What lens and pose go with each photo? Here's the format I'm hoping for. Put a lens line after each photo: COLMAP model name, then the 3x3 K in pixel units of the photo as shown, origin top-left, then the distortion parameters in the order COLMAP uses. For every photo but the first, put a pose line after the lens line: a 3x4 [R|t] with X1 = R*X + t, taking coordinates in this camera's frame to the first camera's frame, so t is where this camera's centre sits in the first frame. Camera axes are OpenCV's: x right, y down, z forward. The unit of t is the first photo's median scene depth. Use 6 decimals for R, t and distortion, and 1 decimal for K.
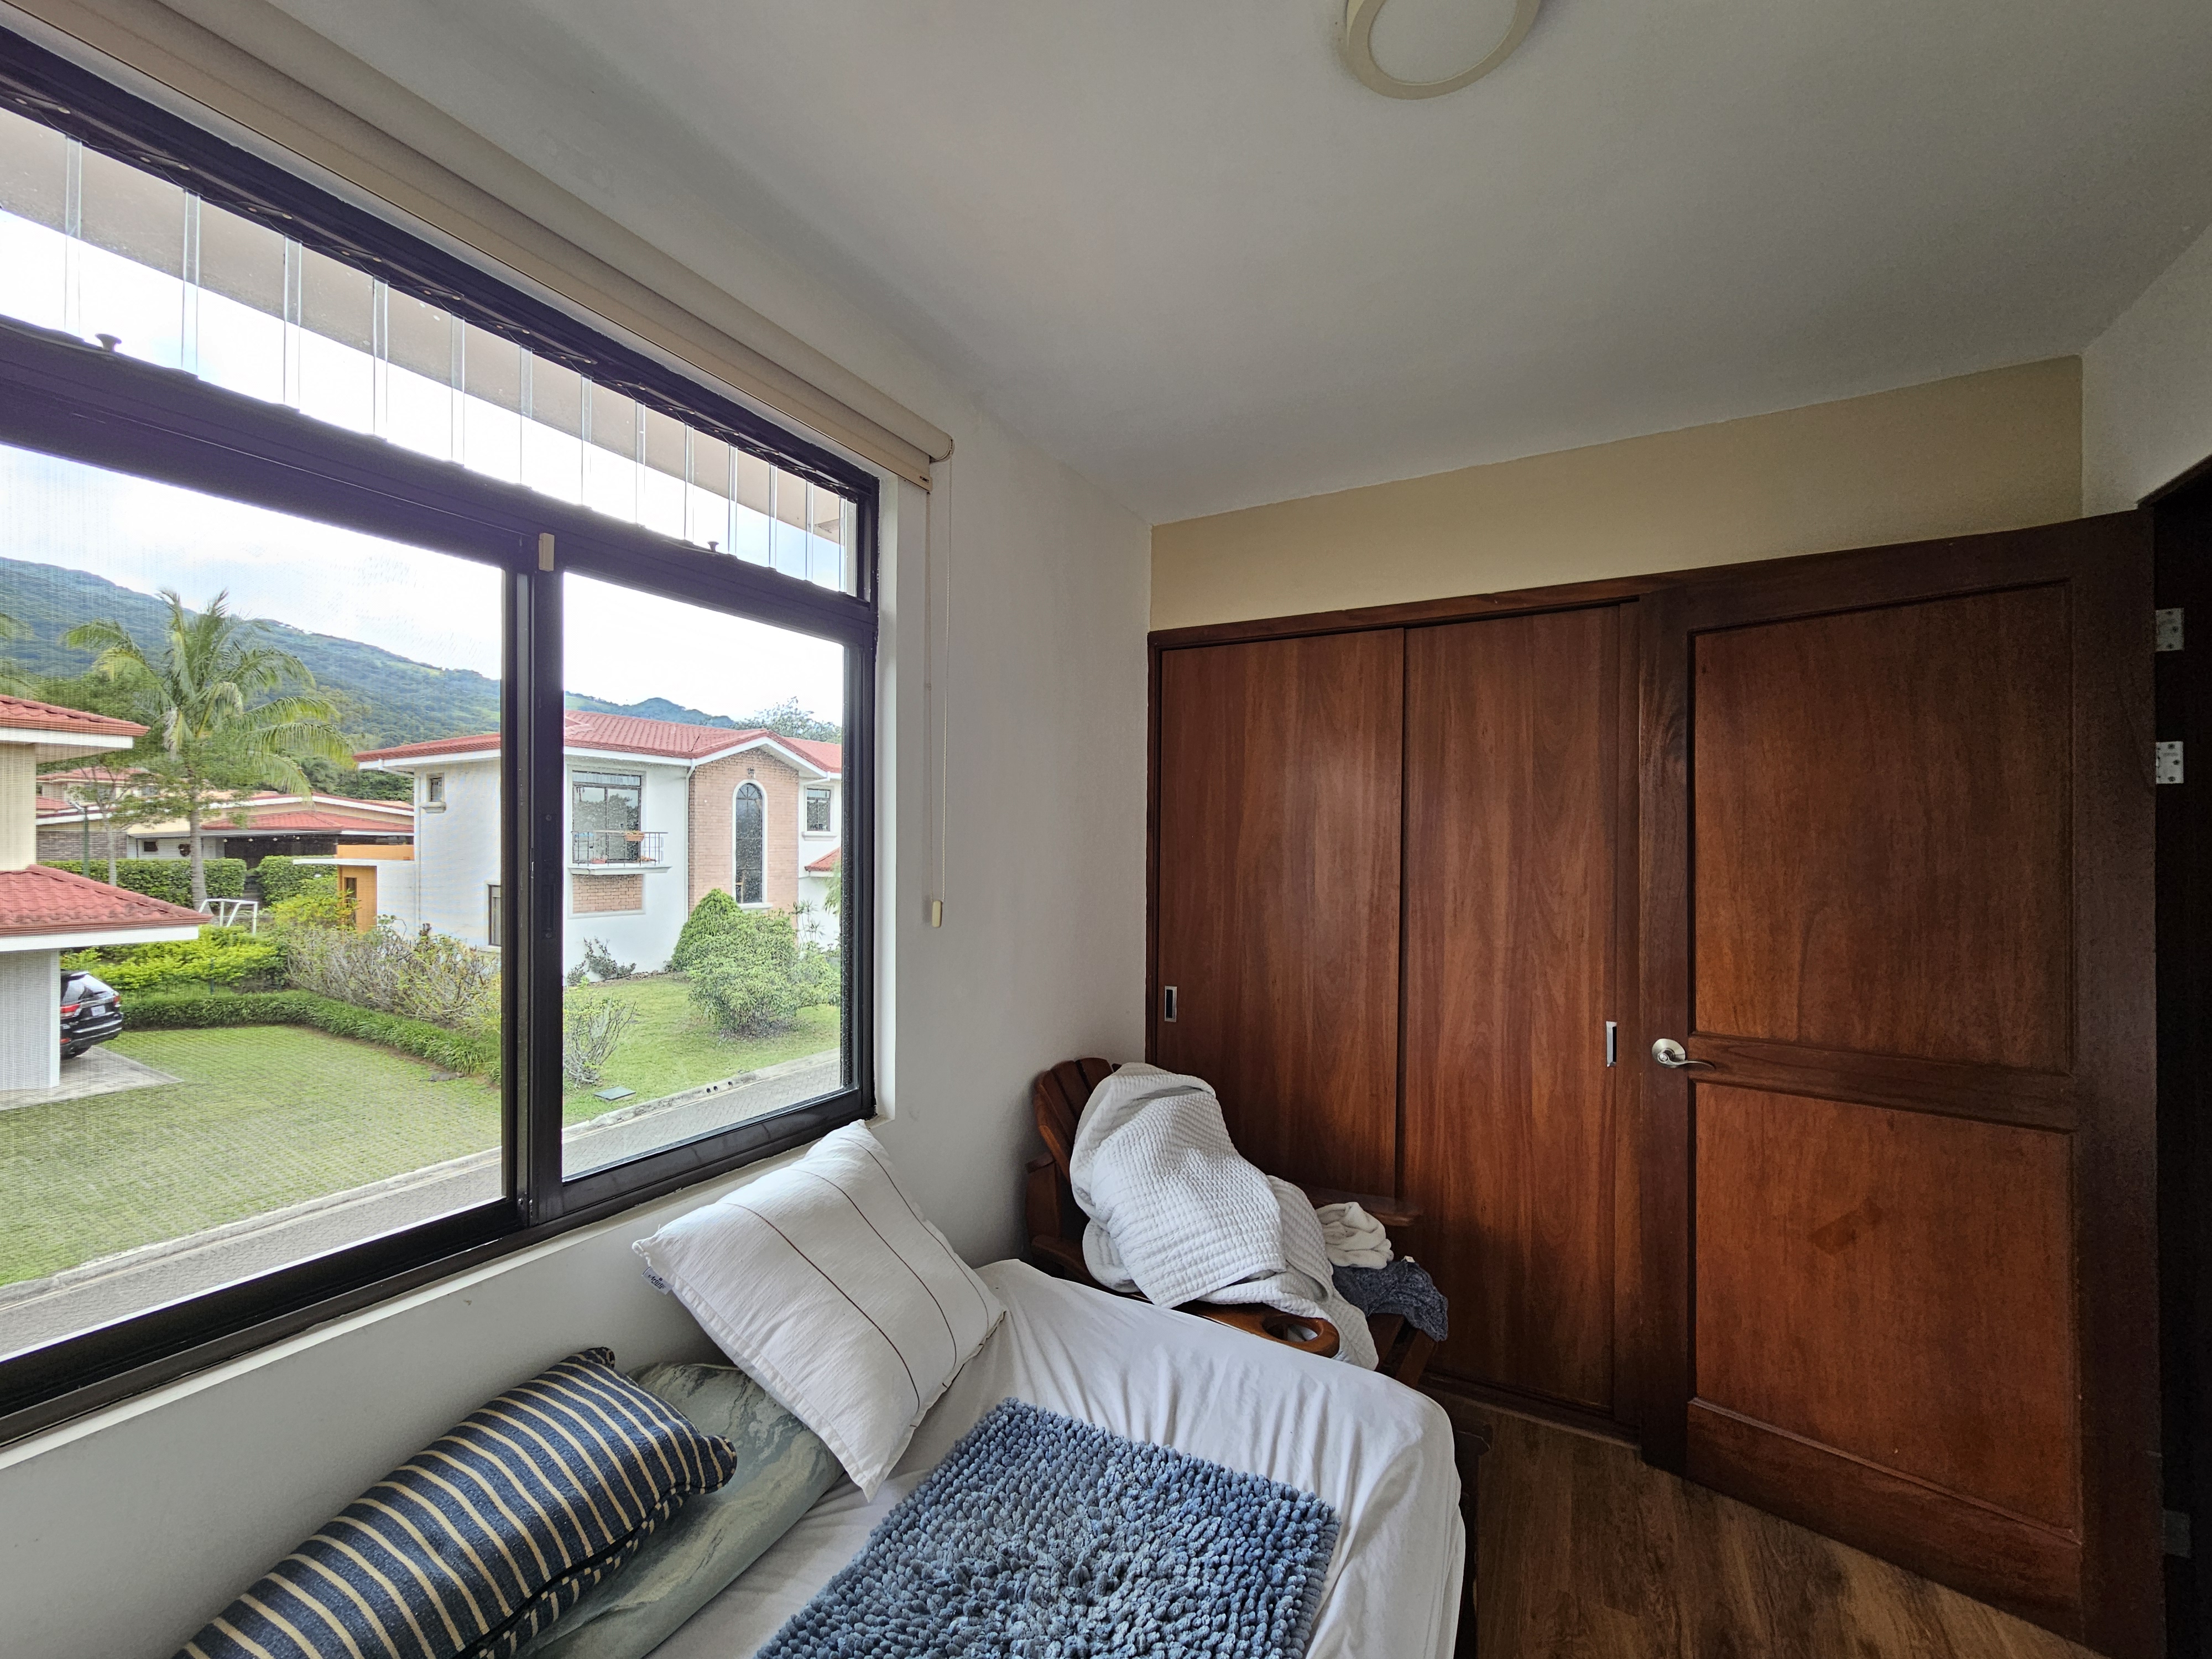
lens RADIAL K [[909.8, 0, 1113.6], [0, 909.8, 851.1], [0, 0, 1]] dist [-0.000071, 0.000115]
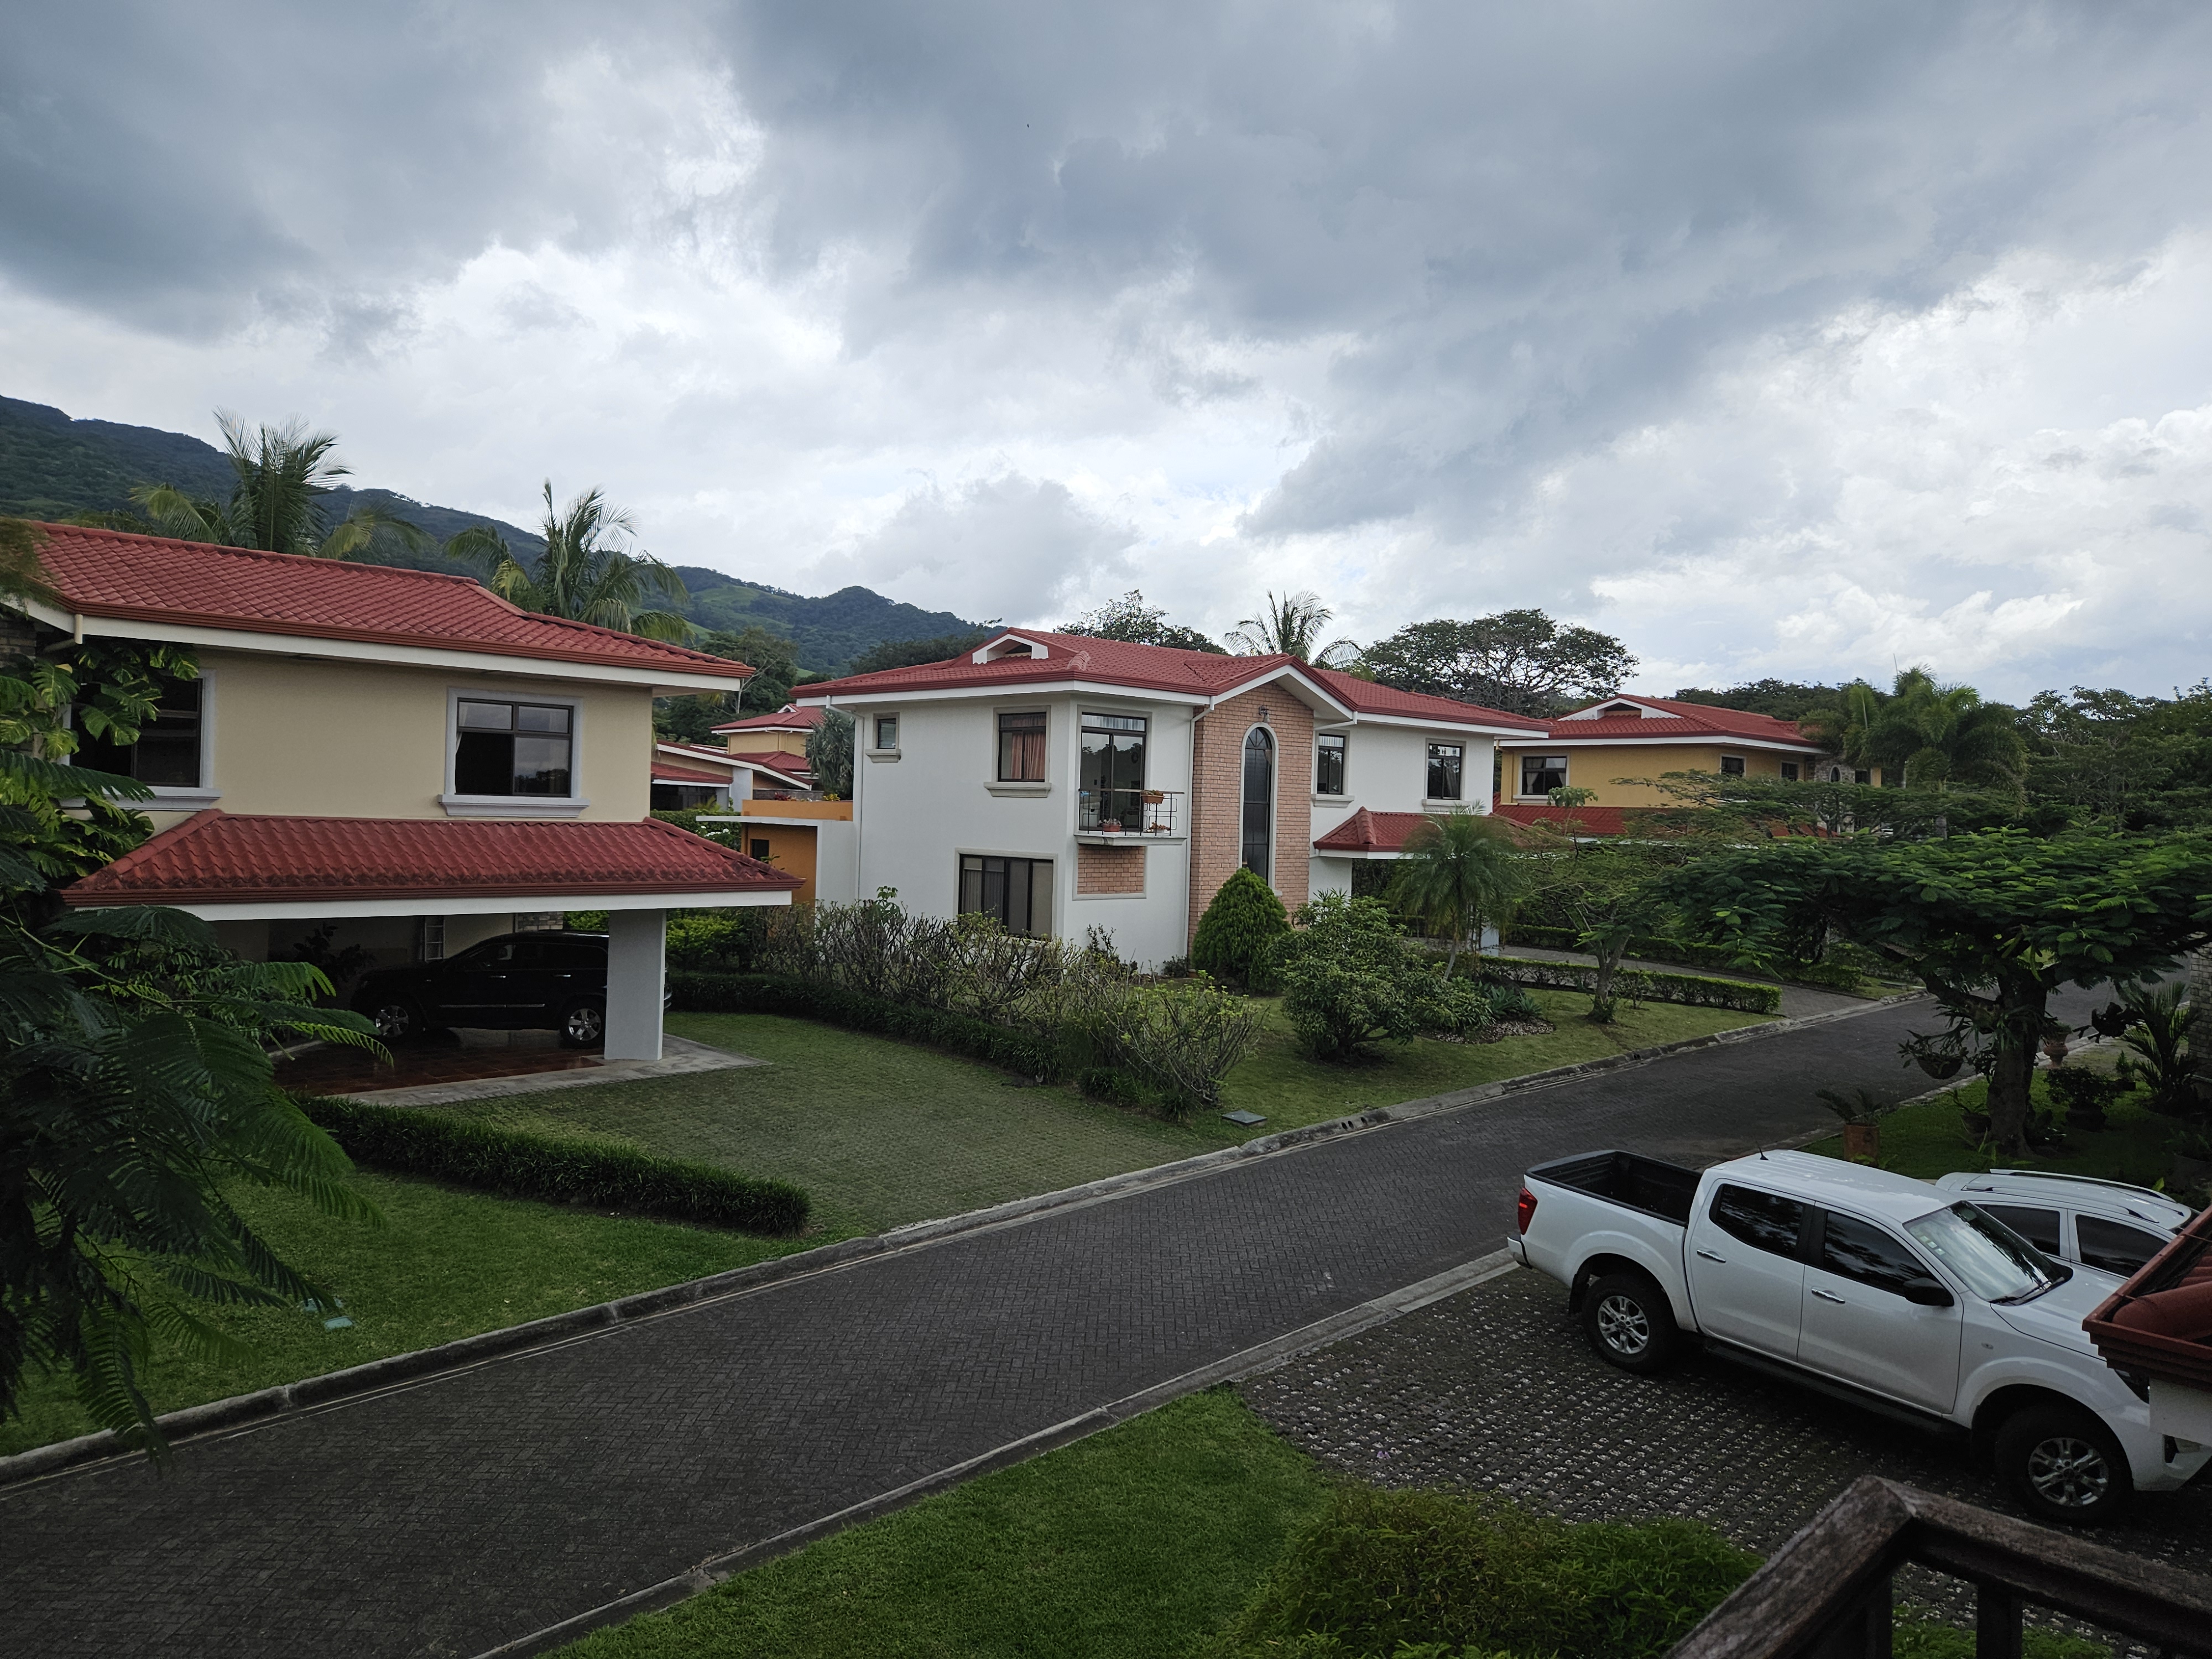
lens RADIAL K [[1460.3, 0, 1106.0], [0, 1460.3, 829.5], [0, 0, 1]] dist [0.060981, -0.000313]
pose [[0.955137, 0.025831, -0.295035, -0.216535], [-0.024898, 0.999666, 0.006918, 0.003850], [0.295115, 0.000738, 0.955461, -0.206293]]
